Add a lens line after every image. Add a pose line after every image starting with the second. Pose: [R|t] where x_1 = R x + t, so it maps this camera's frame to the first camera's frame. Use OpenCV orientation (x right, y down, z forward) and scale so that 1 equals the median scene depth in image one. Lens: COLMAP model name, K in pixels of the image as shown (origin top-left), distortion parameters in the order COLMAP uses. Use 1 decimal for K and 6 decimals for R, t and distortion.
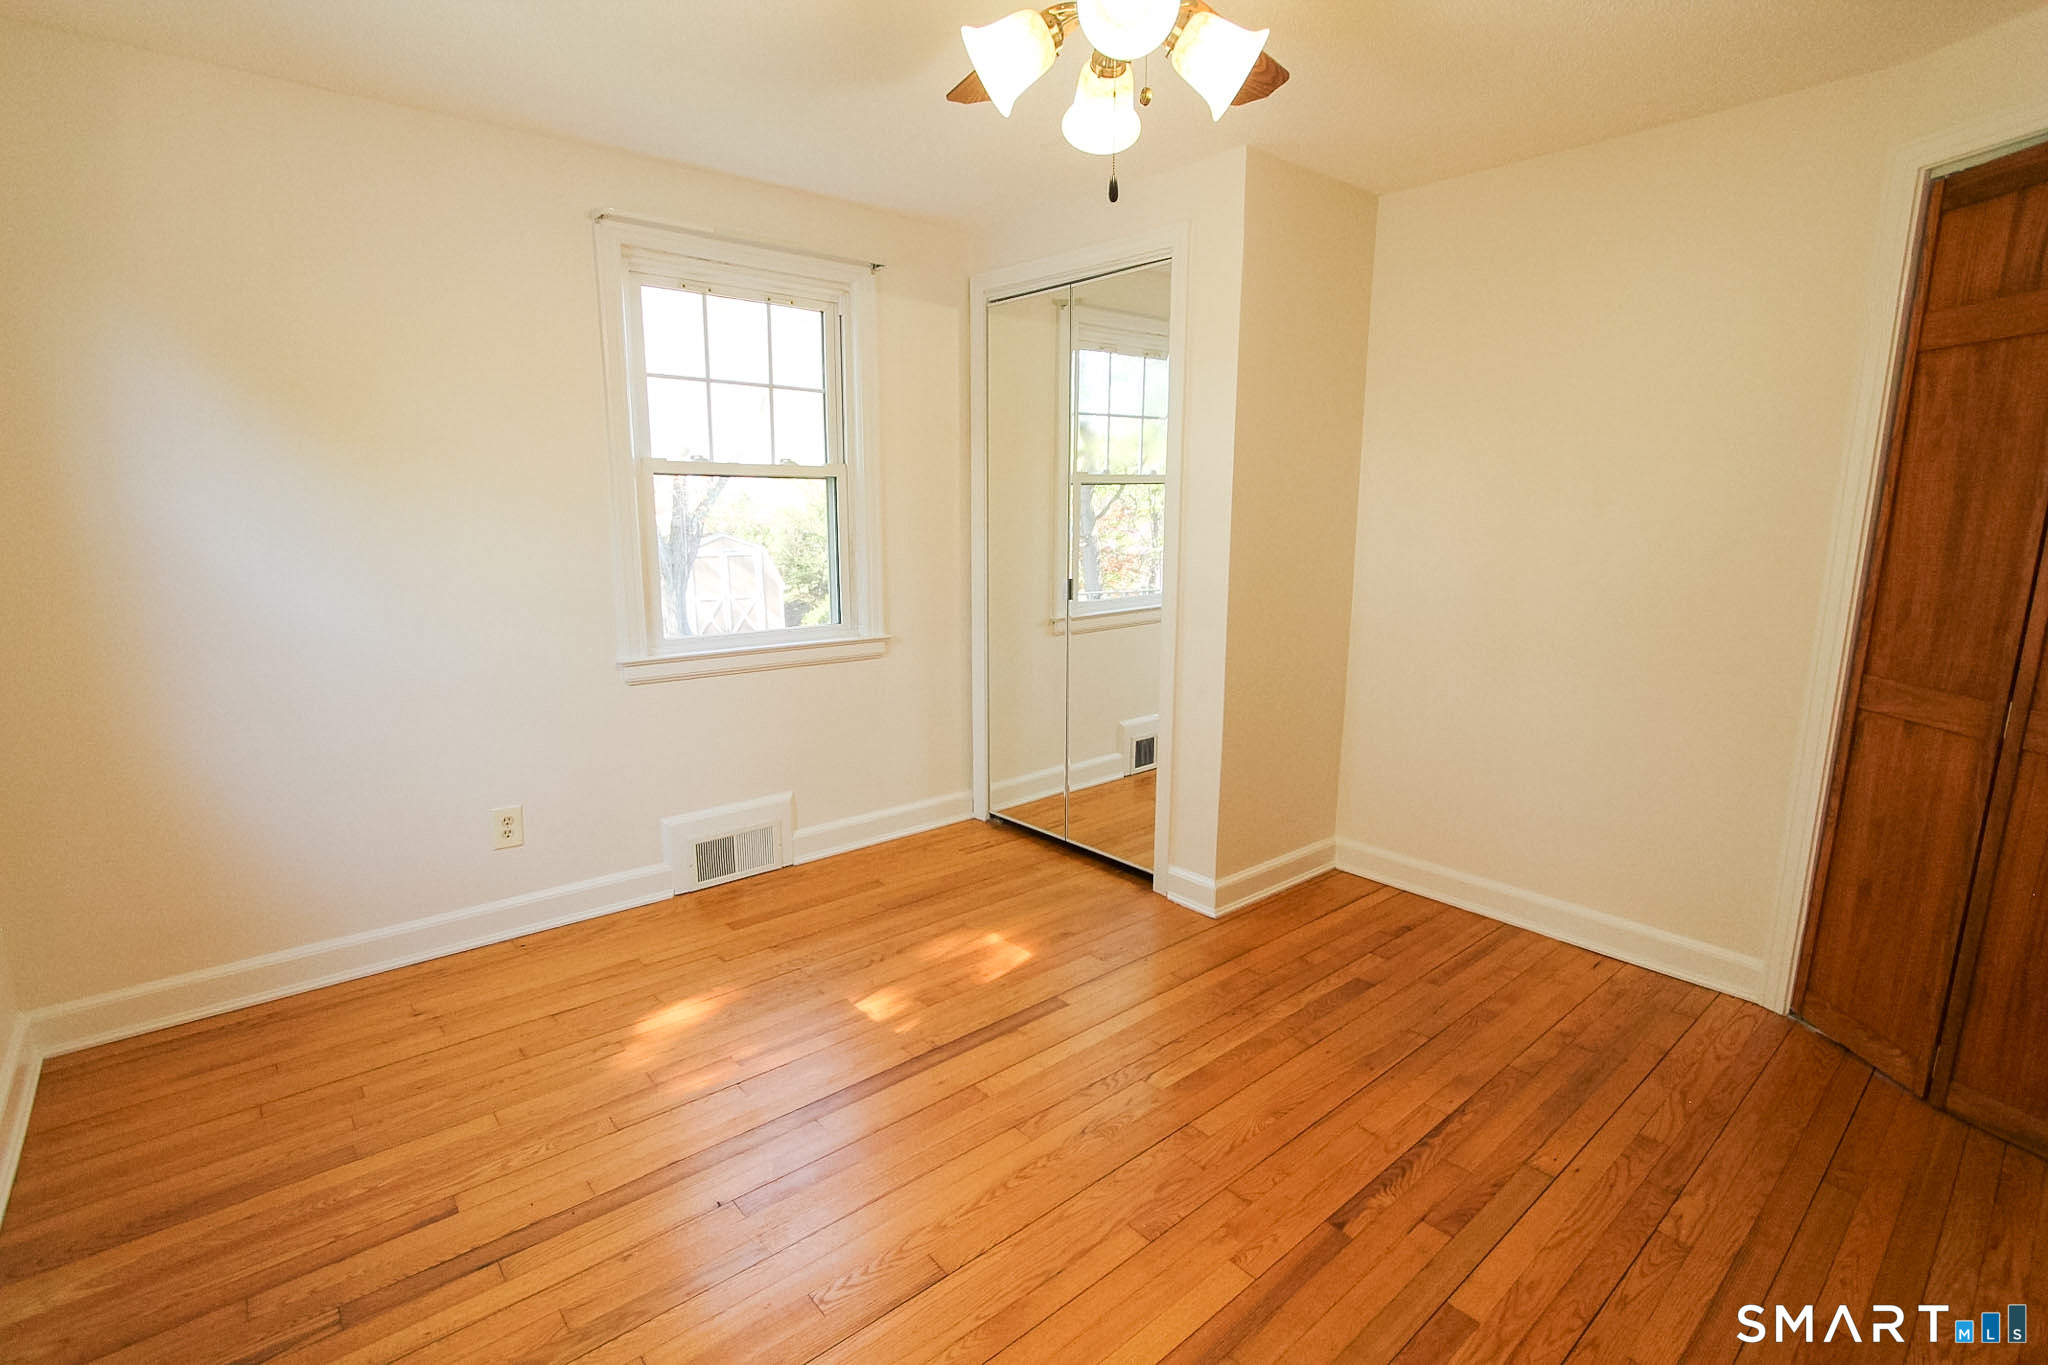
lens RADIAL K [[953.3, 0, 1020.1], [0, 953.3, 684.9], [0, 0, 1]] dist [-0.023475, 0.000151]
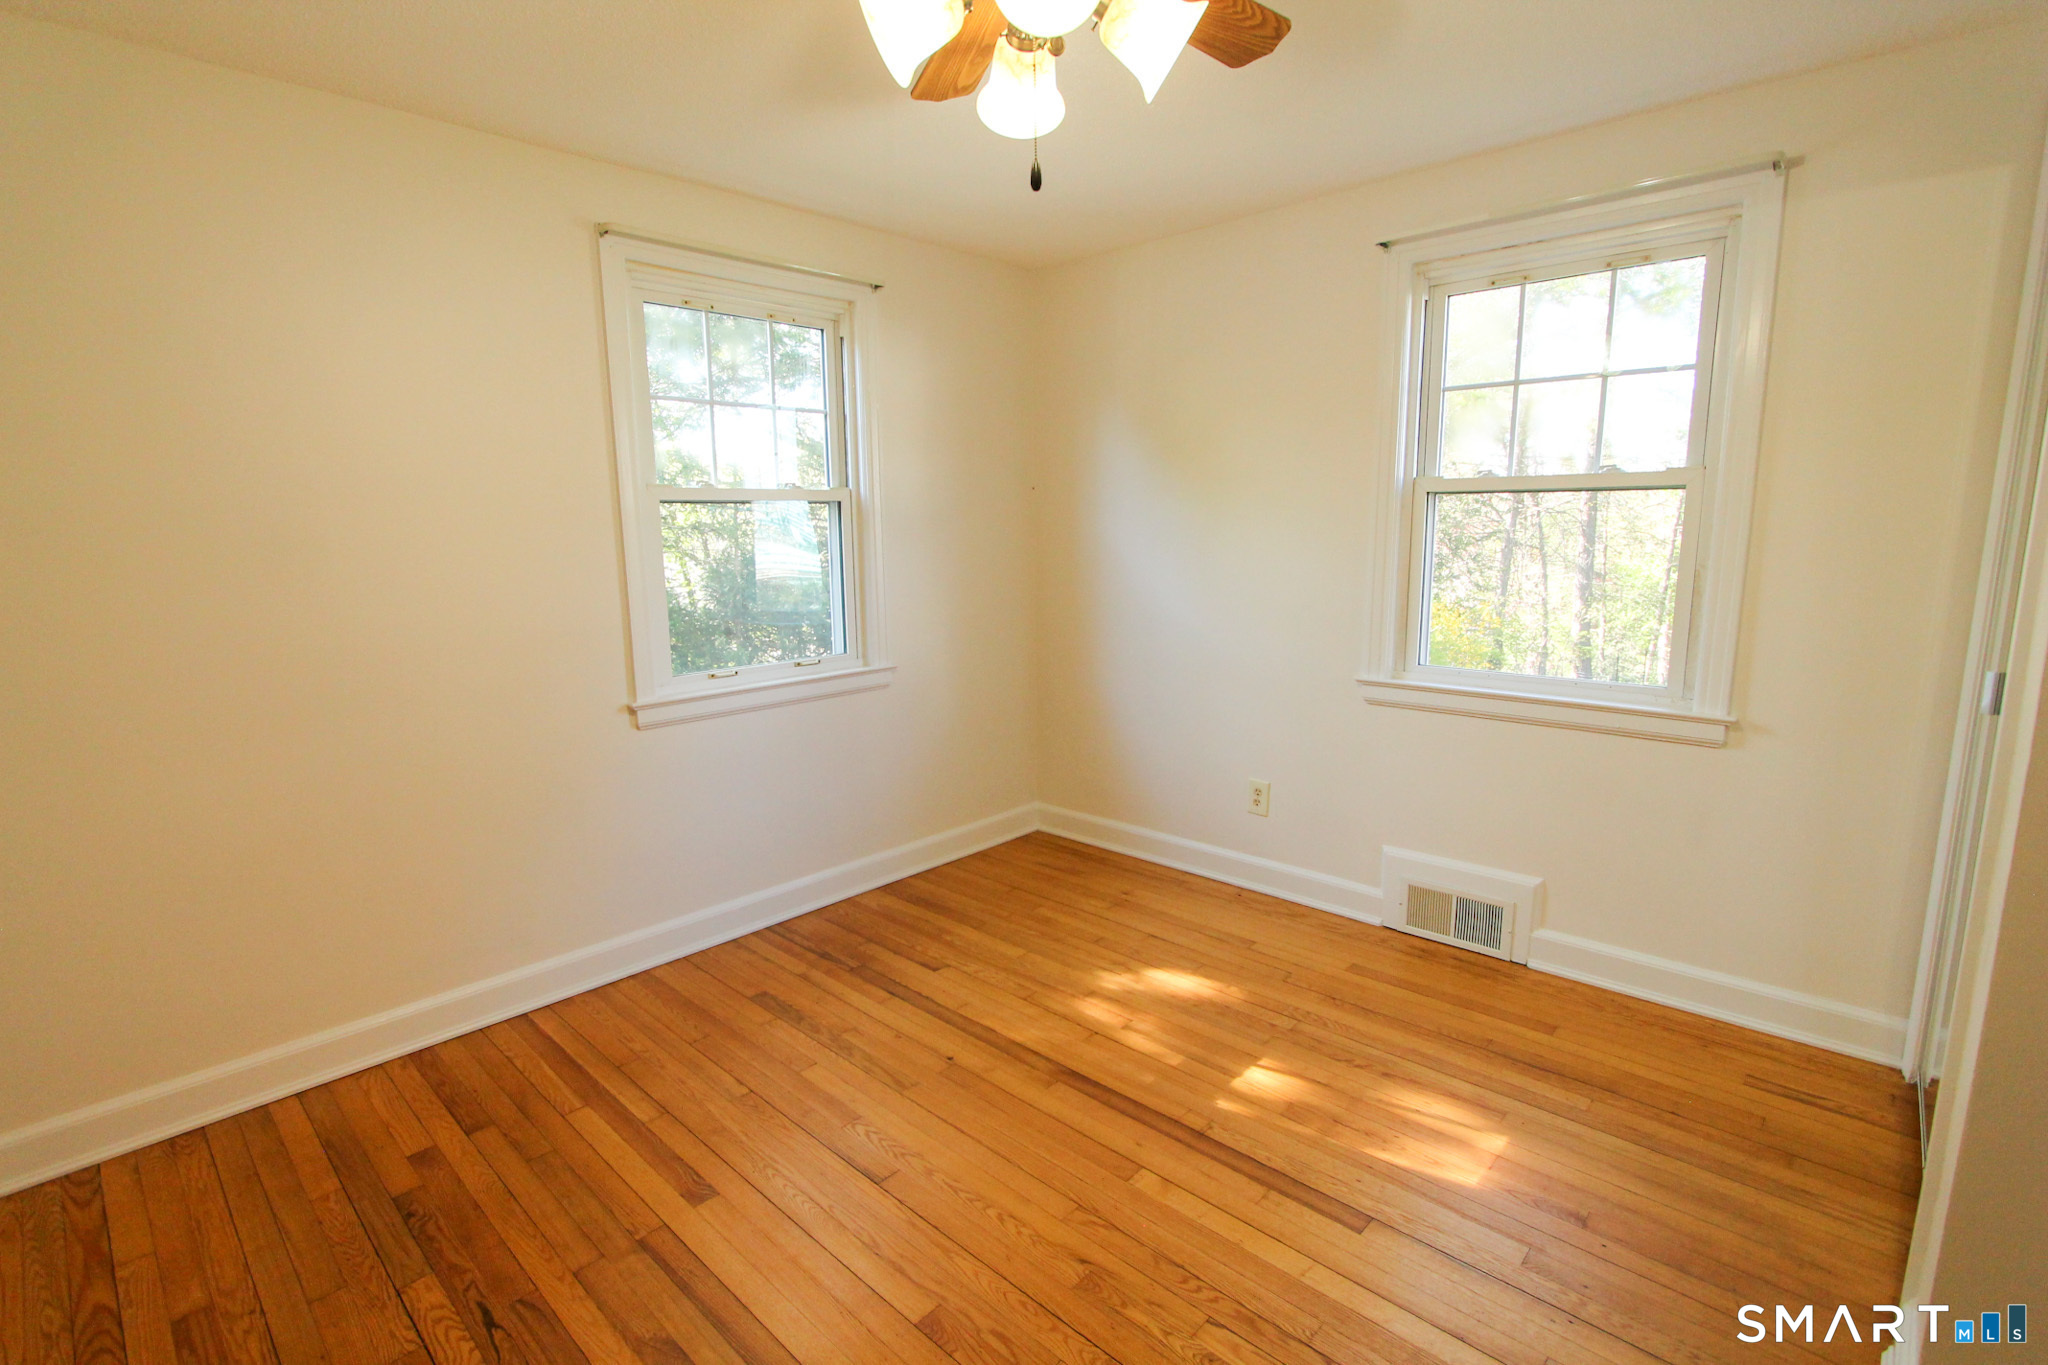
lens RADIAL K [[953.3, 0, 1020.1], [0, 953.3, 684.9], [0, 0, 1]] dist [-0.023475, 0.000151]
pose [[0.099951, 0.160978, -0.981884, 0.582632], [-0.168401, 0.975326, 0.142760, -0.108010], [0.980638, 0.151082, 0.124594, 0.539199]]
